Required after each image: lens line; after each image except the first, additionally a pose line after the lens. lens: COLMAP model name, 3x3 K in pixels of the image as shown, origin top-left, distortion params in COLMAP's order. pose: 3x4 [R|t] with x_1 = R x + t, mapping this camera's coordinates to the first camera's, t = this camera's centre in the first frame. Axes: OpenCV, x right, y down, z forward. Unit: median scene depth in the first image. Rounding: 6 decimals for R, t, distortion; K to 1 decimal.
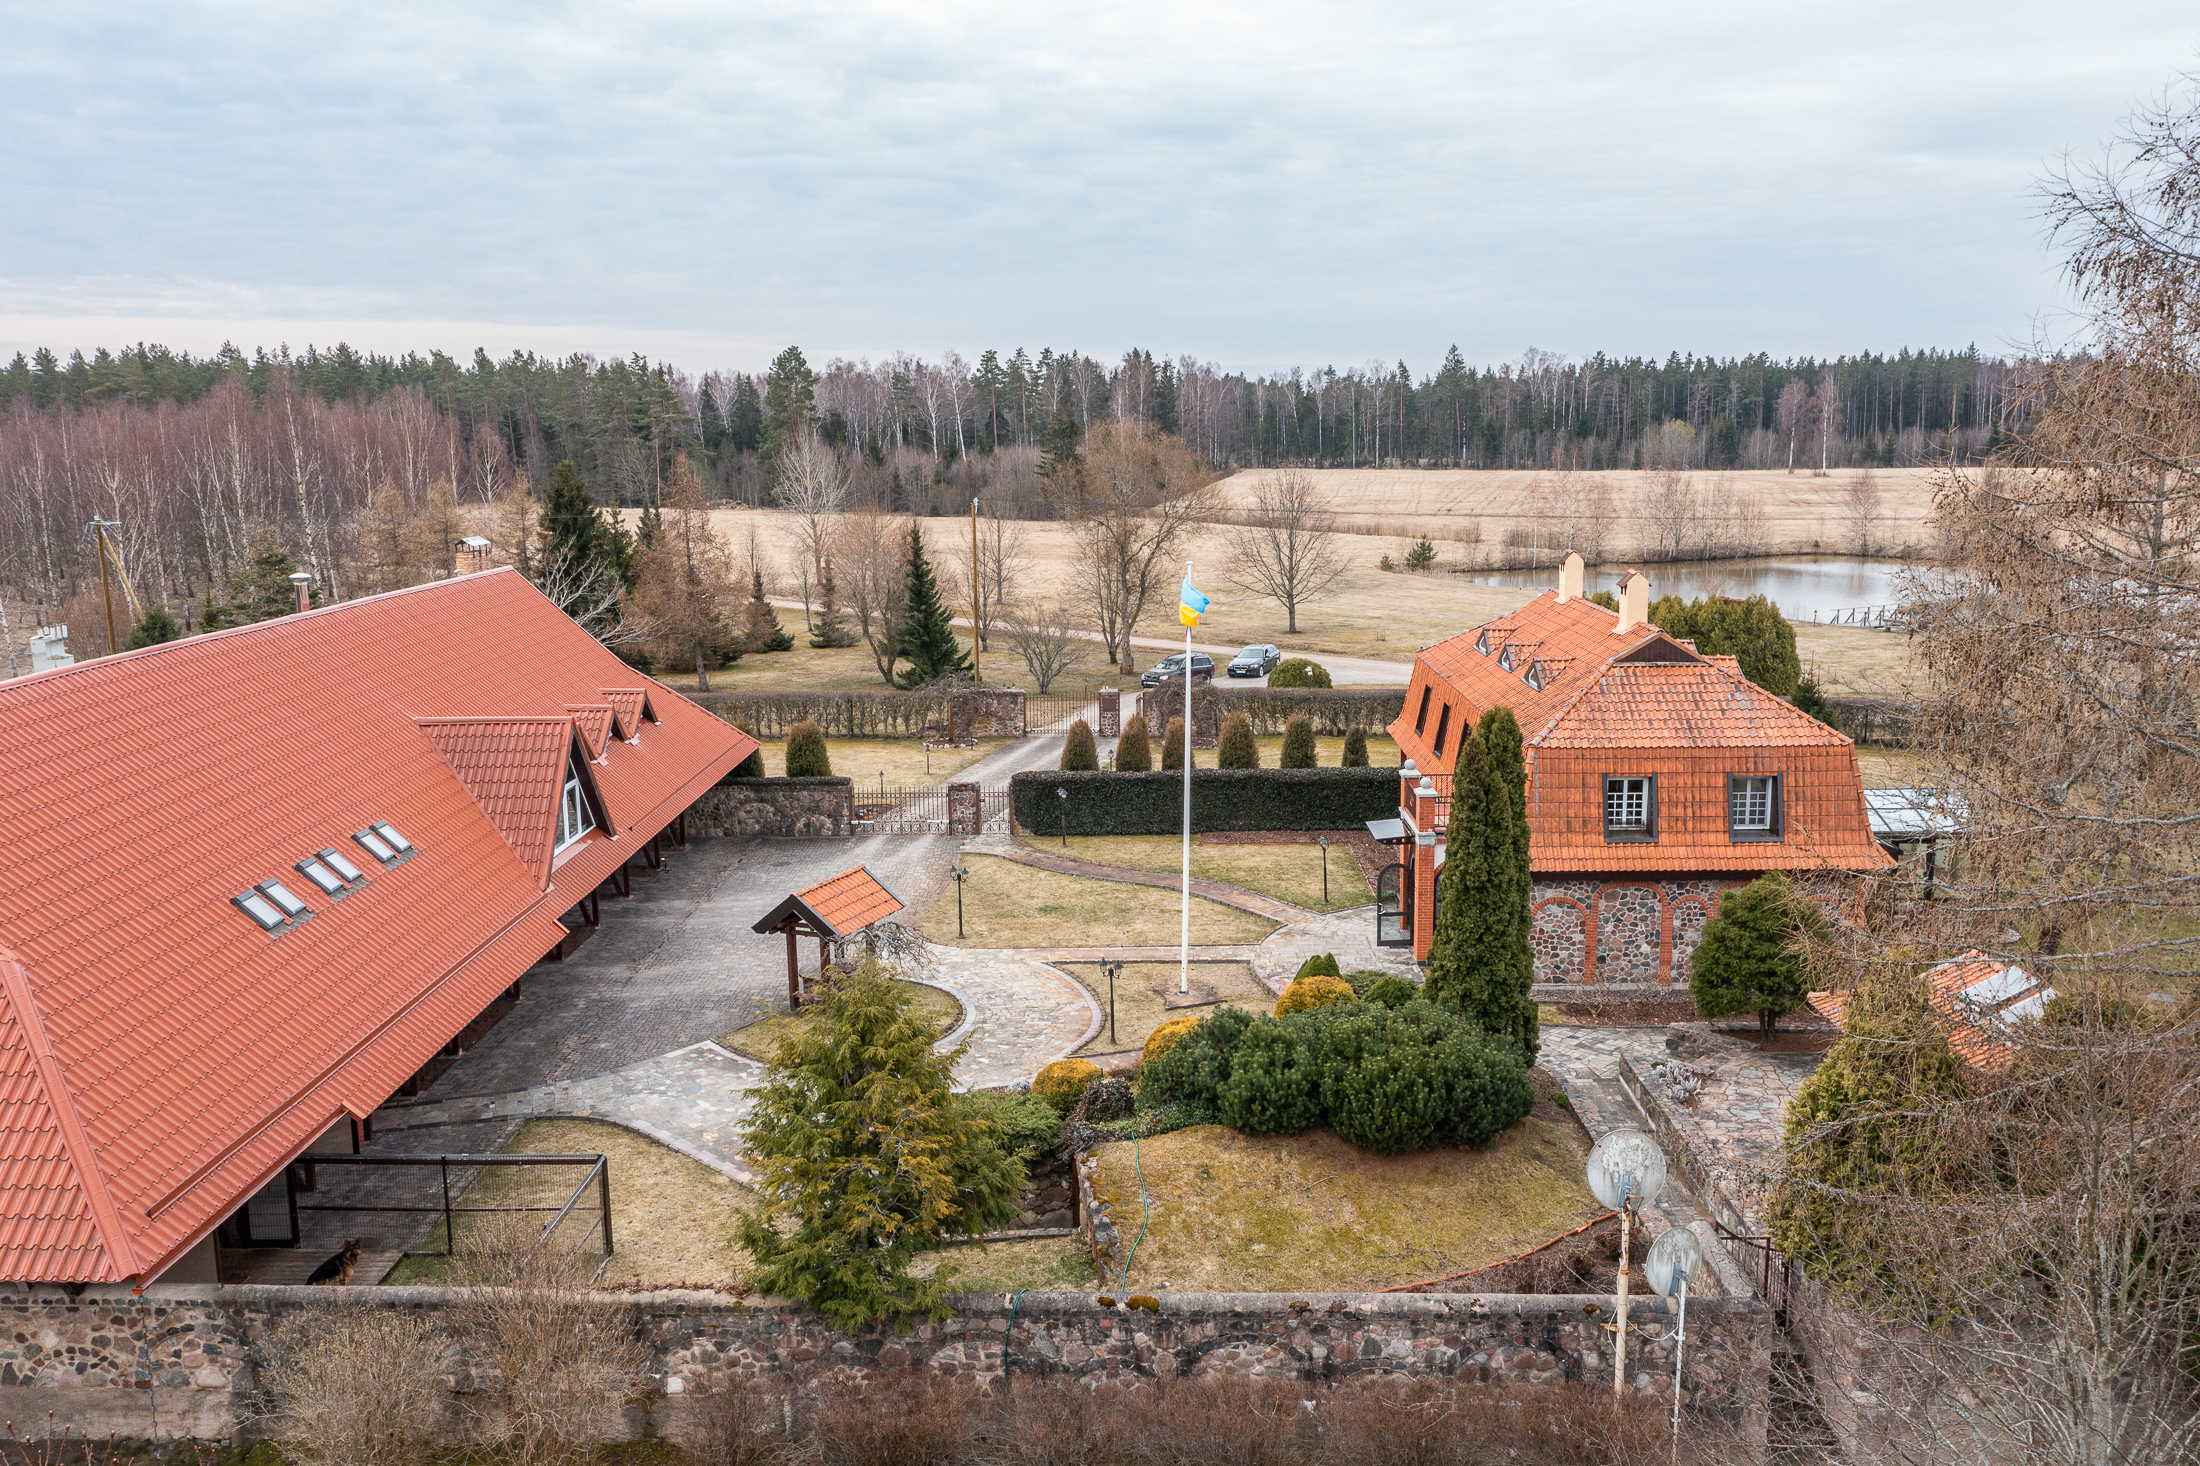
lens RADIAL K [[1749.2, 0, 1100.0], [0, 1749.2, 733.0], [0, 0, 1]] dist [-0.008370, 0.000072]
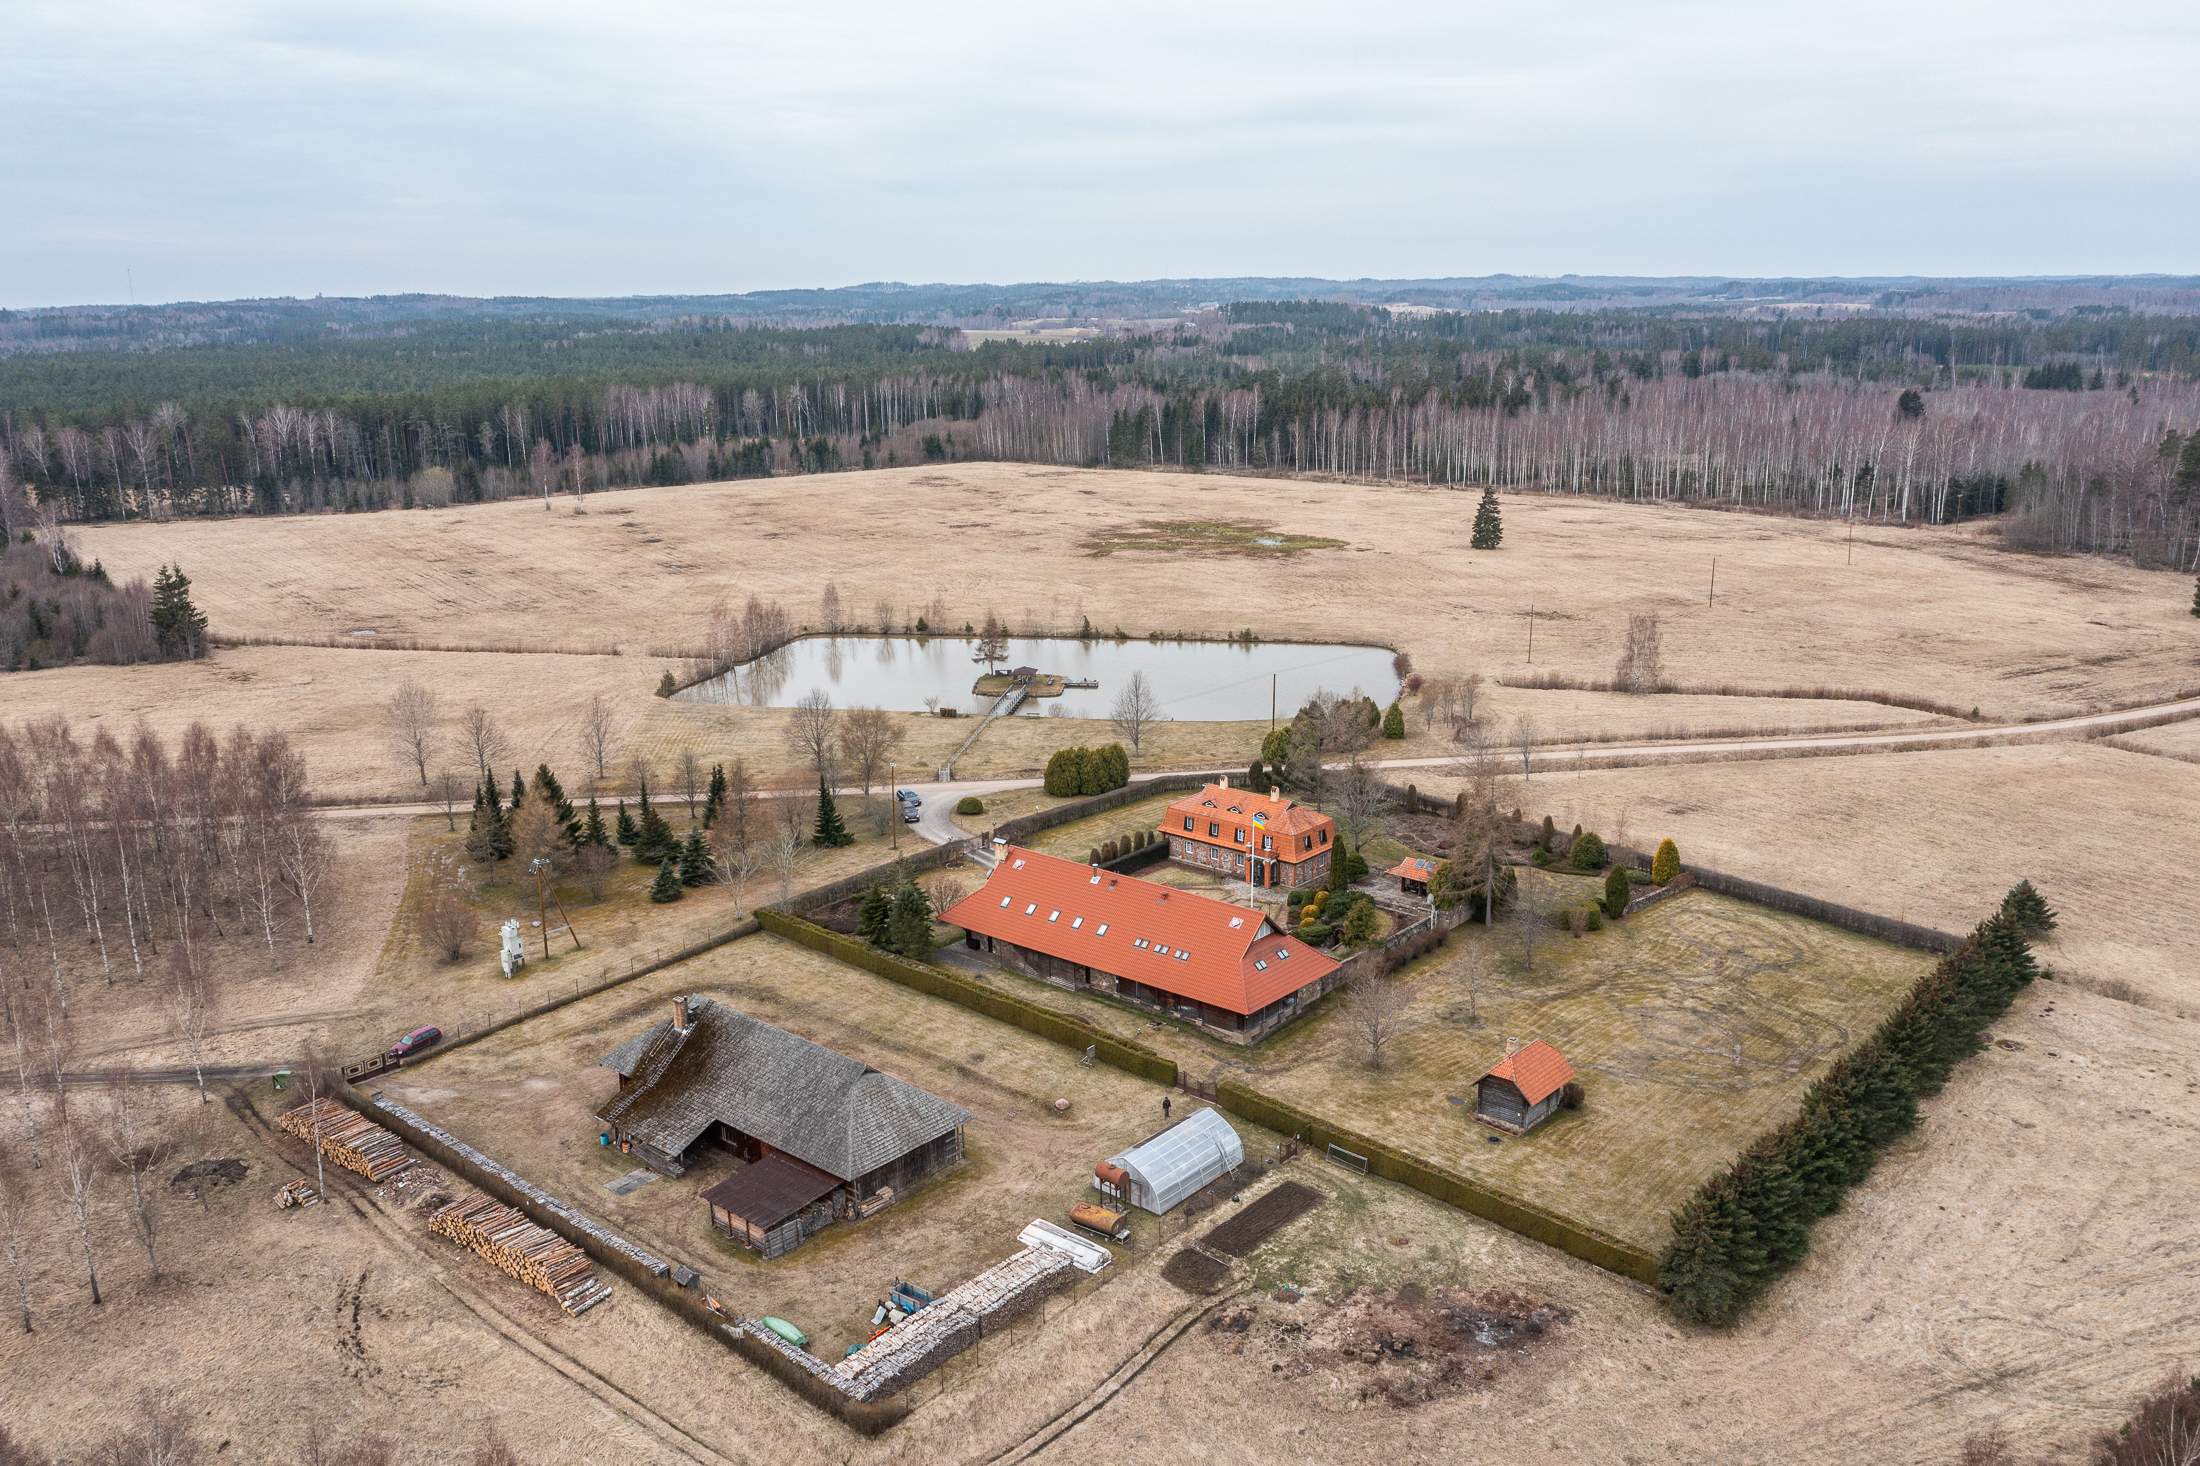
lens RADIAL K [[1701.6, 0, 1109.5], [0, 1701.6, 821.9], [0, 0, 1]] dist [-0.007544, -0.001760]
pose [[0.631985, -0.224507, 0.741749, -2.219408], [0.136312, 0.974400, 0.178784, -0.588225], [-0.762898, -0.011880, 0.646409, -0.999671]]
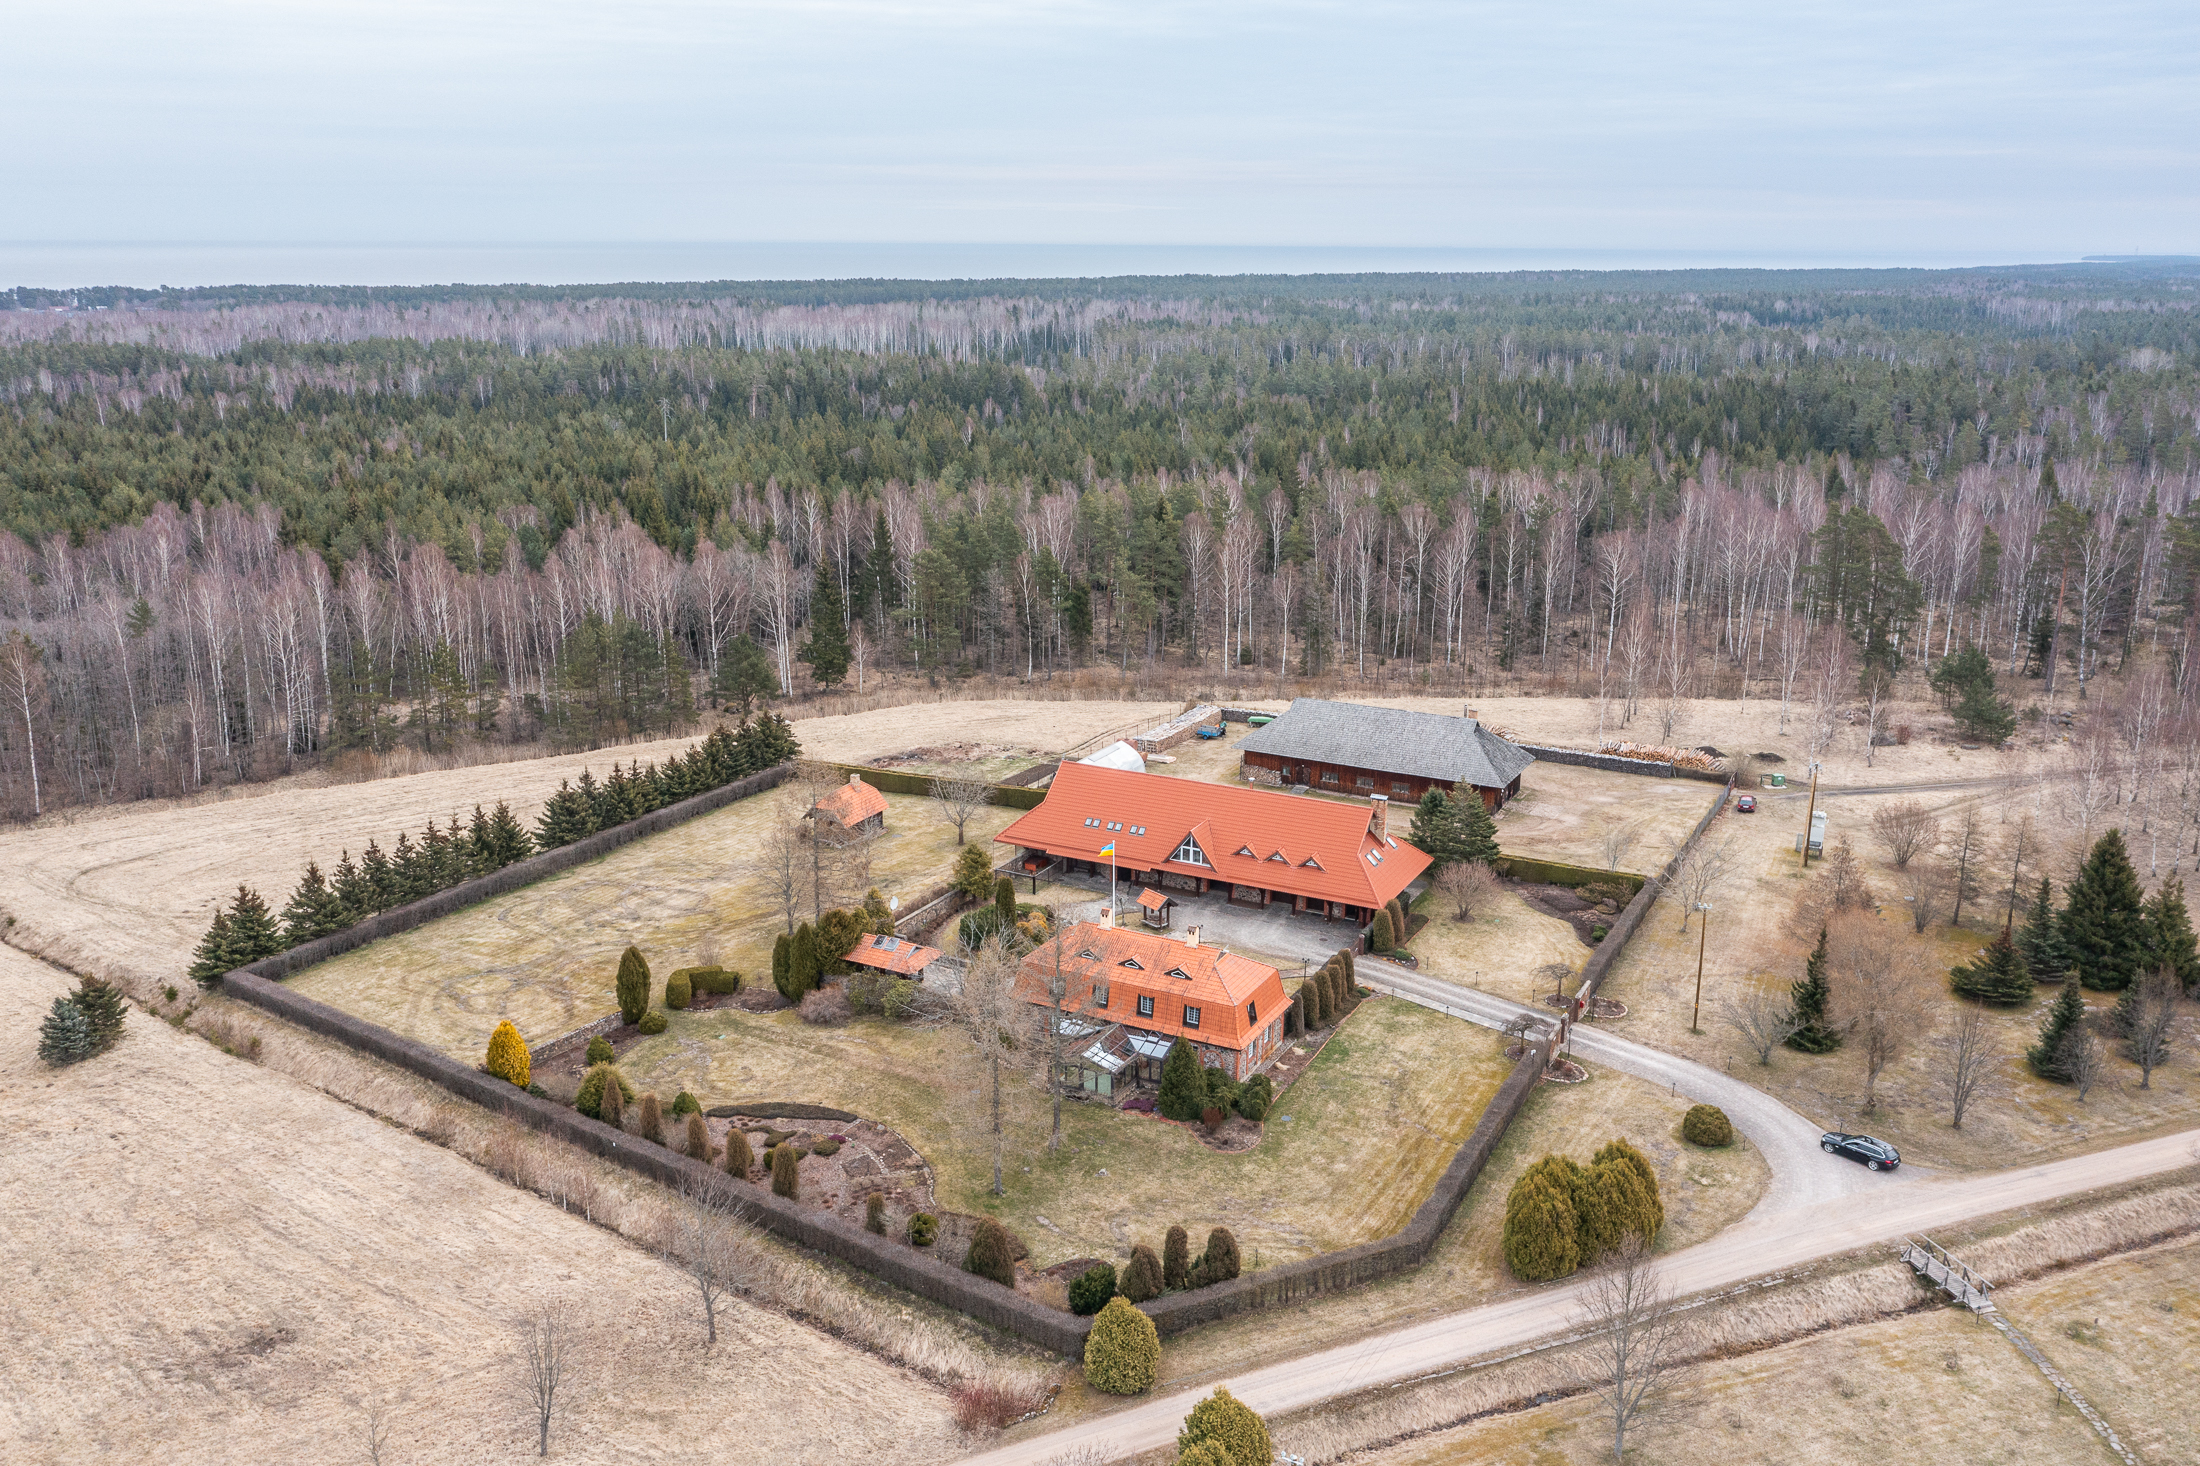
lens RADIAL K [[1749.2, 0, 1100.0], [0, 1749.2, 733.0], [0, 0, 1]] dist [-0.008370, 0.000072]
pose [[-0.449824, 0.260387, -0.854317, 1.932640], [-0.148540, 0.921422, 0.359051, -1.008744], [0.880678, 0.288410, -0.375800, 1.440991]]
